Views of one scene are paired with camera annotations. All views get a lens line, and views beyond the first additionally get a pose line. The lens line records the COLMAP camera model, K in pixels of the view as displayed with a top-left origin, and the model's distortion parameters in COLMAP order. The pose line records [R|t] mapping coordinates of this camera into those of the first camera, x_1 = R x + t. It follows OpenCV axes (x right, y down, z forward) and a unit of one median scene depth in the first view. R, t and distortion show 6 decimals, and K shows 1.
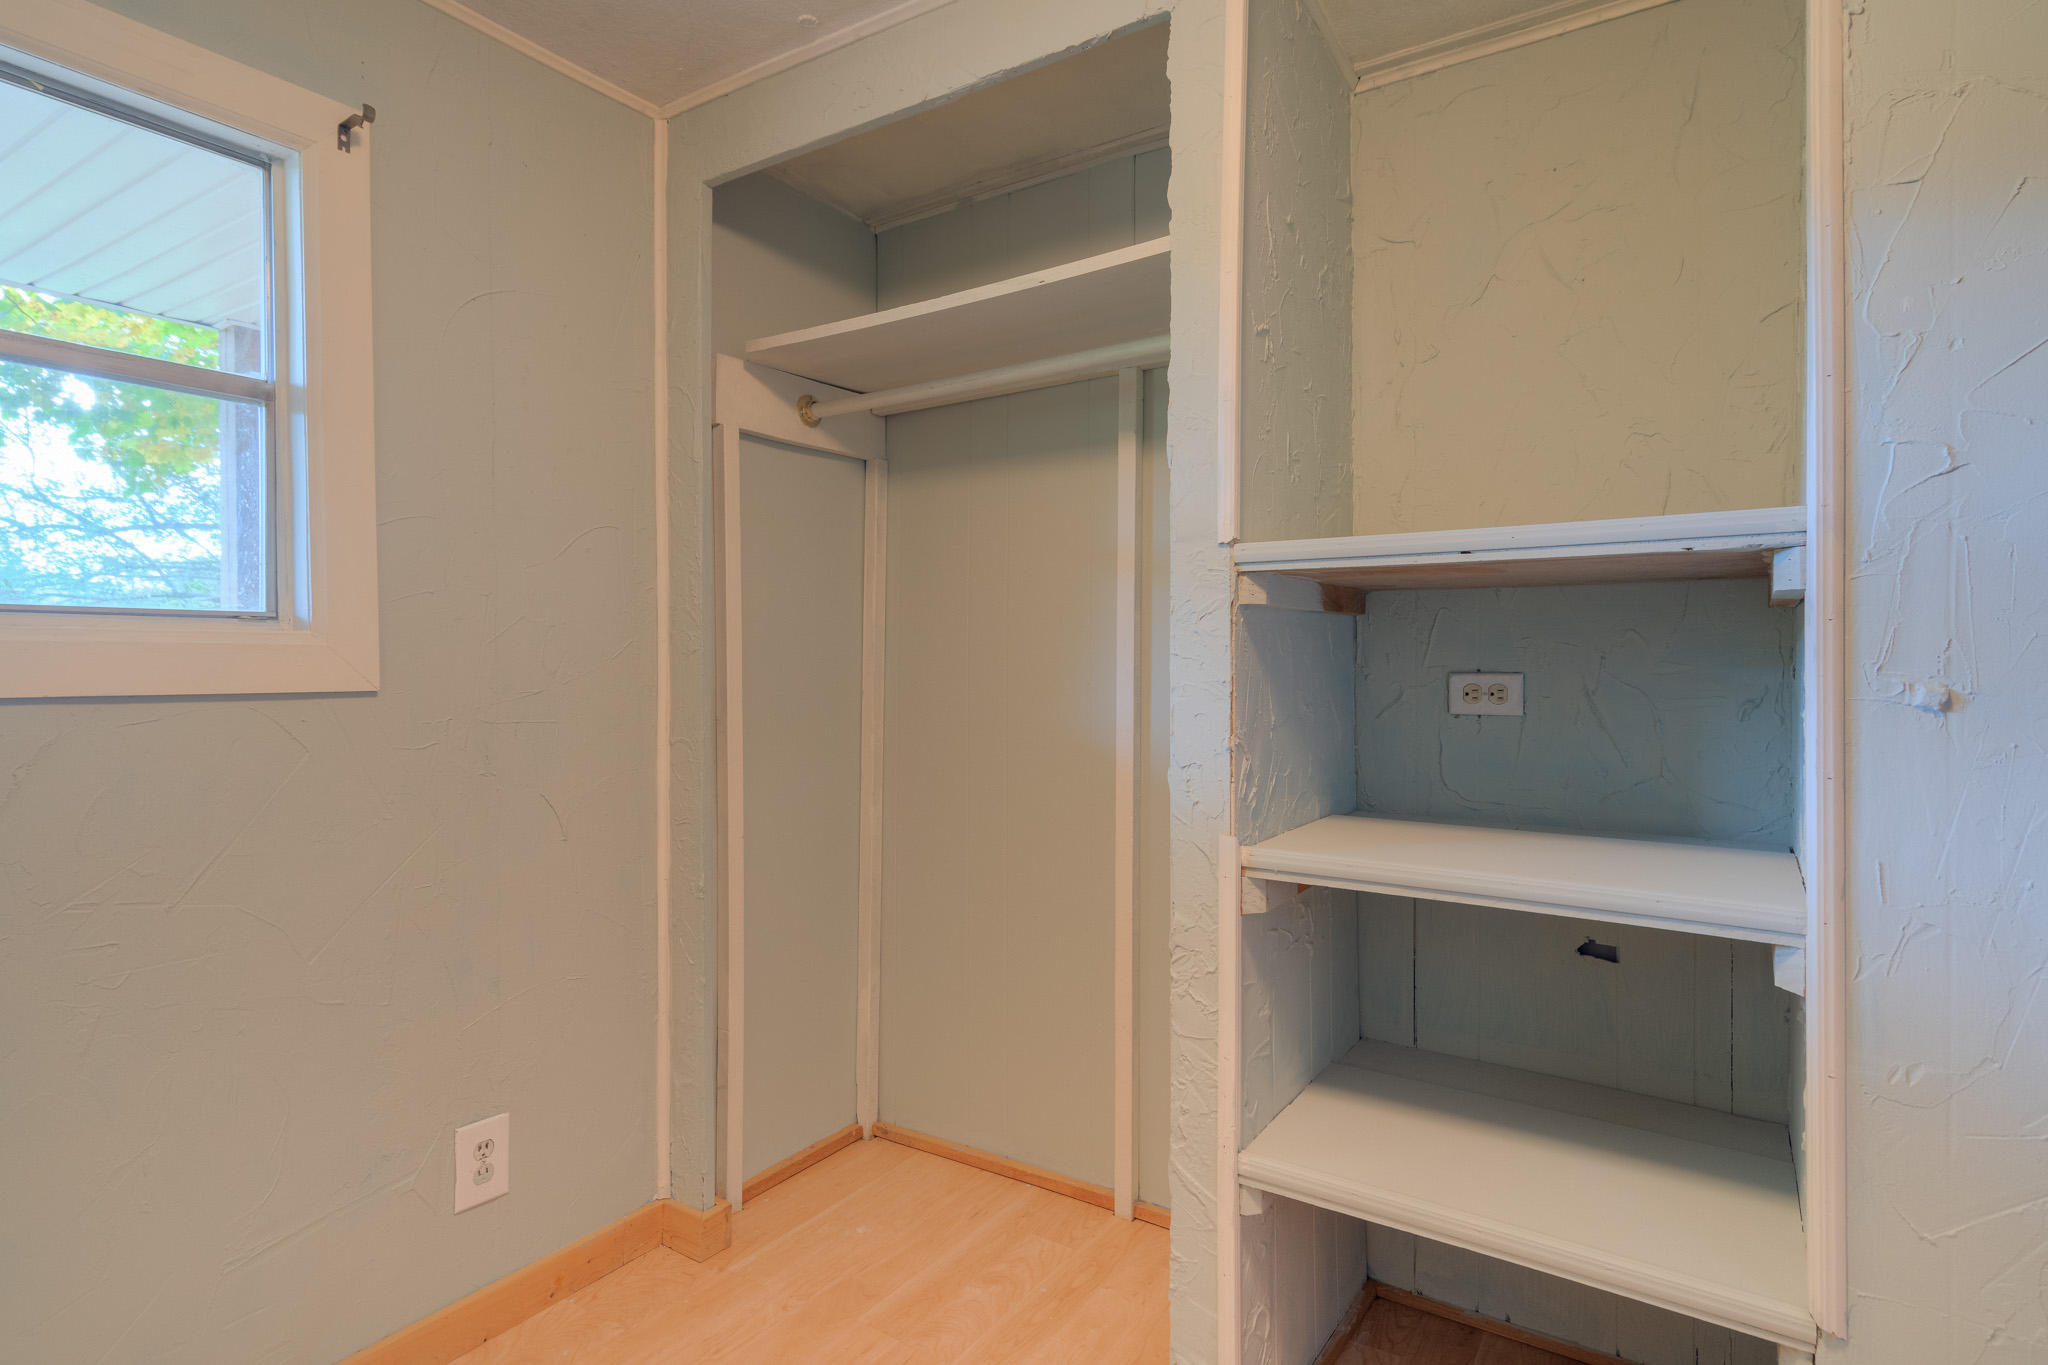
lens RADIAL K [[1052.3, 0, 1016.4], [0, 1052.3, 676.9], [0, 0, 1]] dist [0.001155, 0.001287]
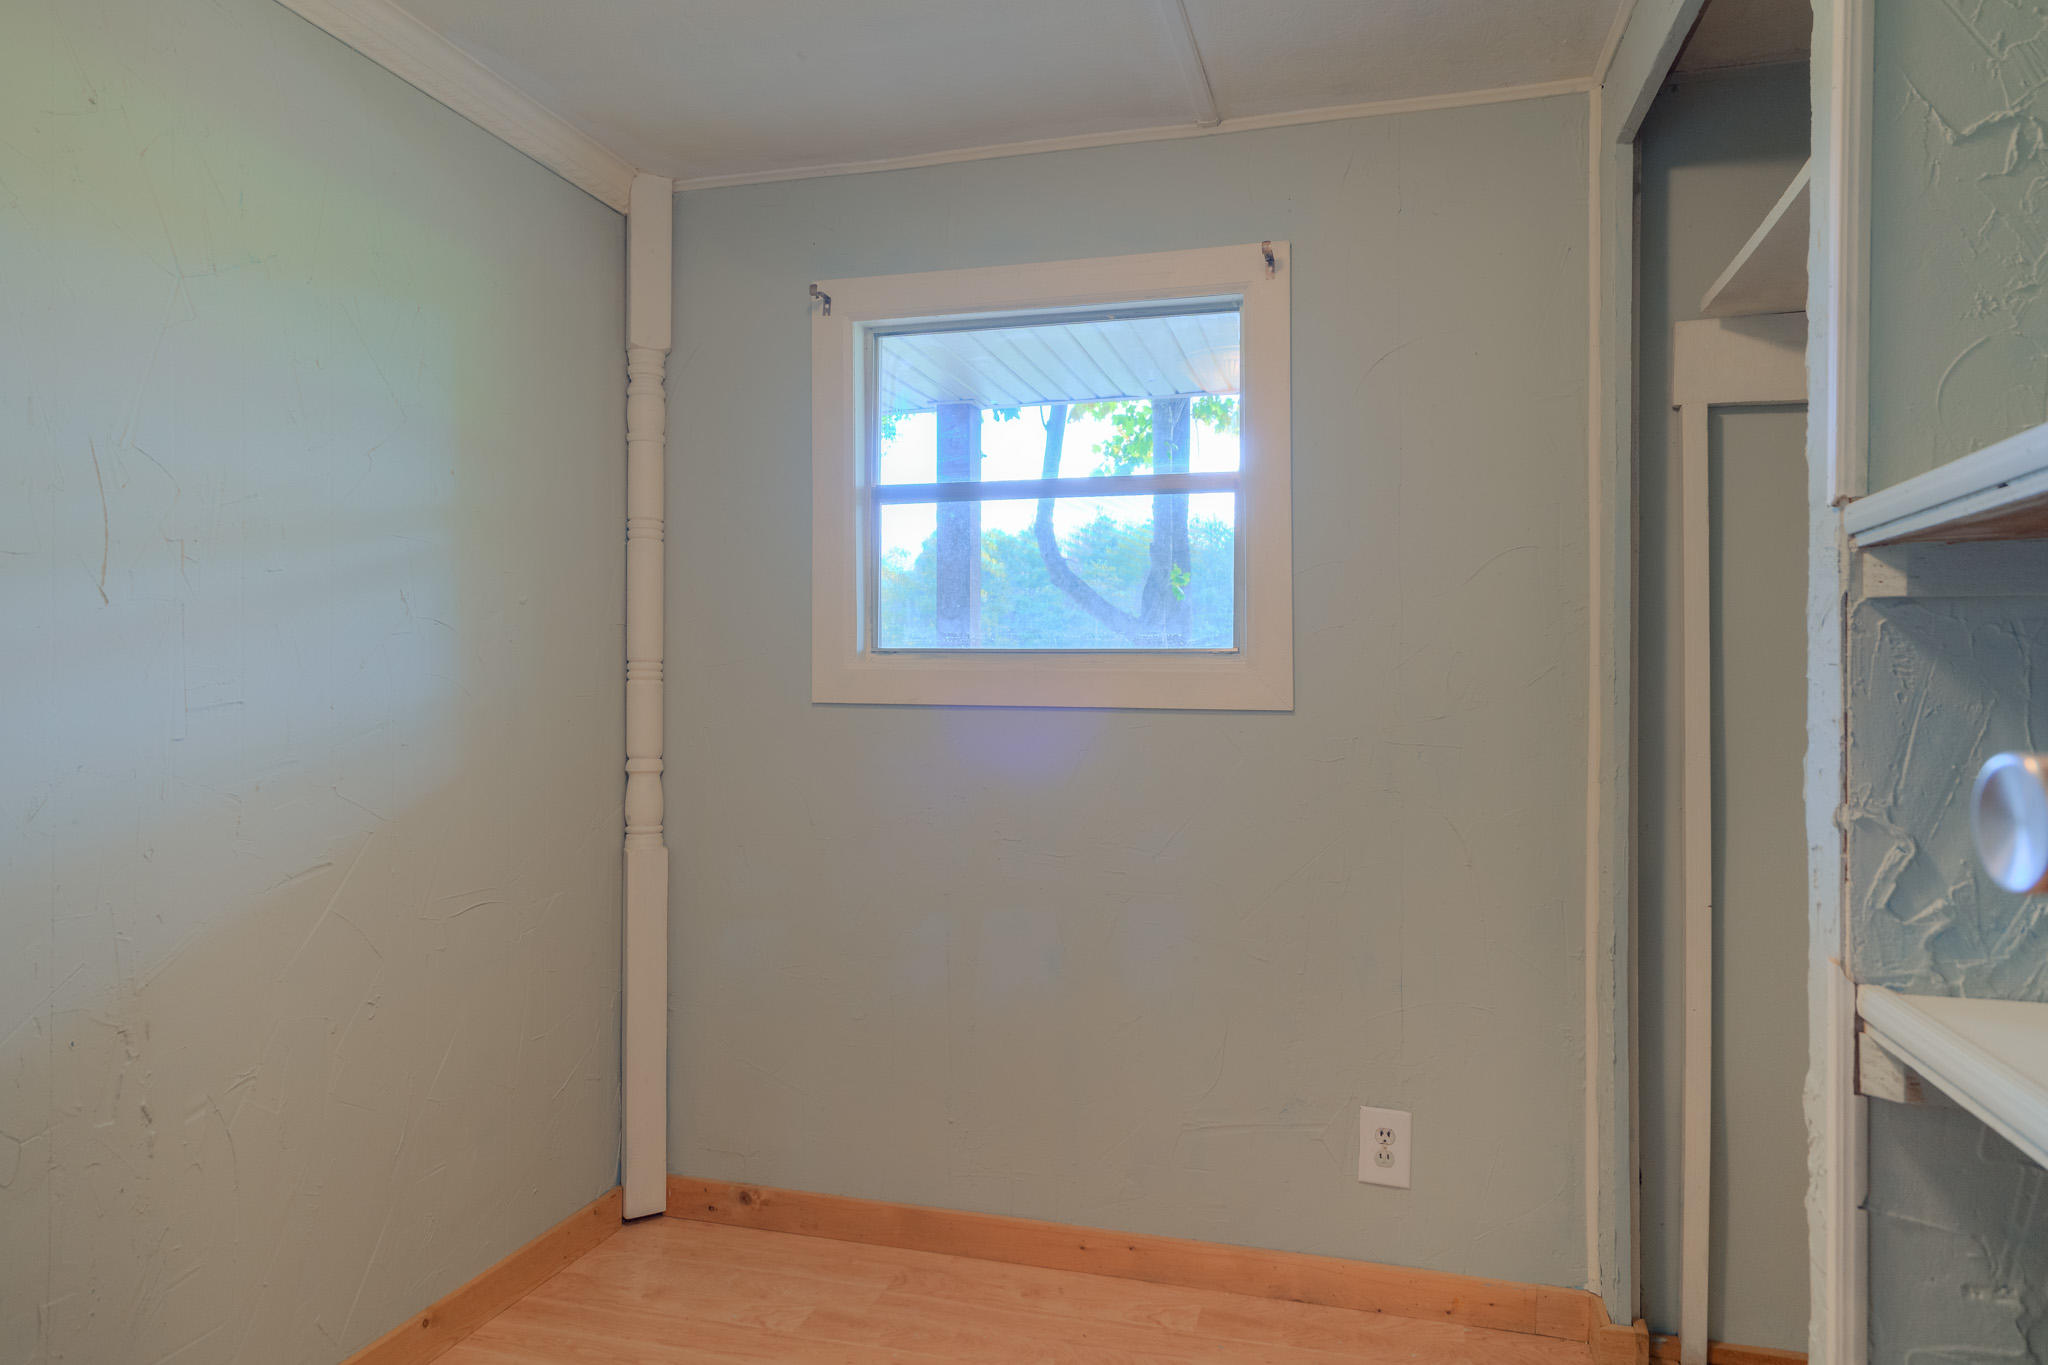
lens RADIAL K [[1318.6, 0, 1024.0], [0, 1318.6, 682.5], [0, 0, 1]] dist [0.004148, 0.000954]
pose [[0.286921, 0.001284, -0.957953, 0.695239], [-0.022422, 0.999734, -0.005375, -0.002487], [0.957692, 0.023021, 0.286874, 0.246233]]
